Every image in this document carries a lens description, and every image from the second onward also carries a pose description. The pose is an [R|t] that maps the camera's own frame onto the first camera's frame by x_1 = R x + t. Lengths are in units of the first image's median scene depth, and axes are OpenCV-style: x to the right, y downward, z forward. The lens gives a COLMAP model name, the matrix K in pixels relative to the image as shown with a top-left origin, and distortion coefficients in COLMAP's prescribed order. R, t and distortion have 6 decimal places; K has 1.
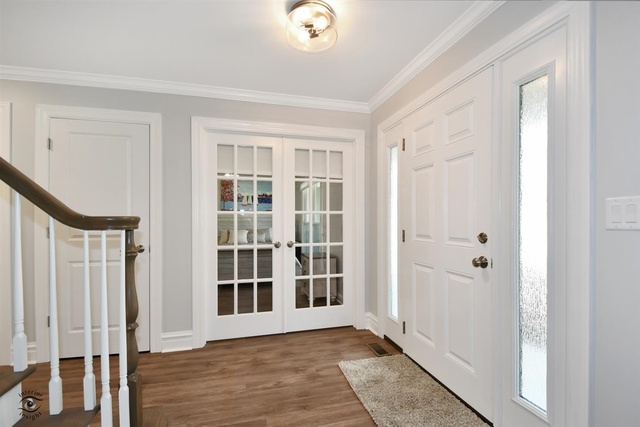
lens RADIAL K [[285.9, 0, 322.0], [0, 285.9, 221.0], [0, 0, 1]] dist [-0.019878, -0.000424]
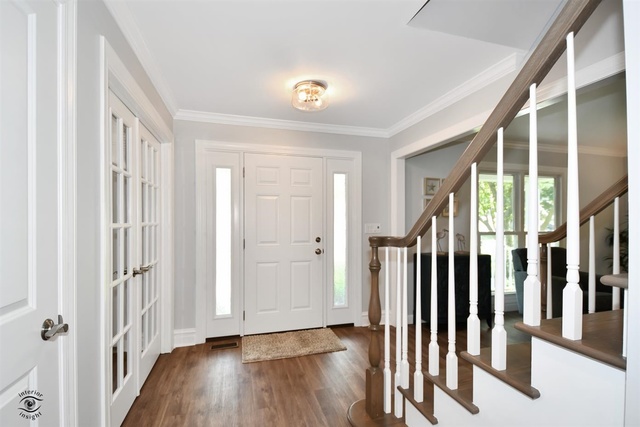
lens RADIAL K [[285.9, 0, 322.0], [0, 285.9, 221.0], [0, 0, 1]] dist [-0.019878, -0.000424]
pose [[0.009714, 0.008925, 0.999913, -0.875552], [0.014009, 0.999861, -0.009060, -0.032881], [-0.999855, 0.014096, 0.009587, 0.551769]]
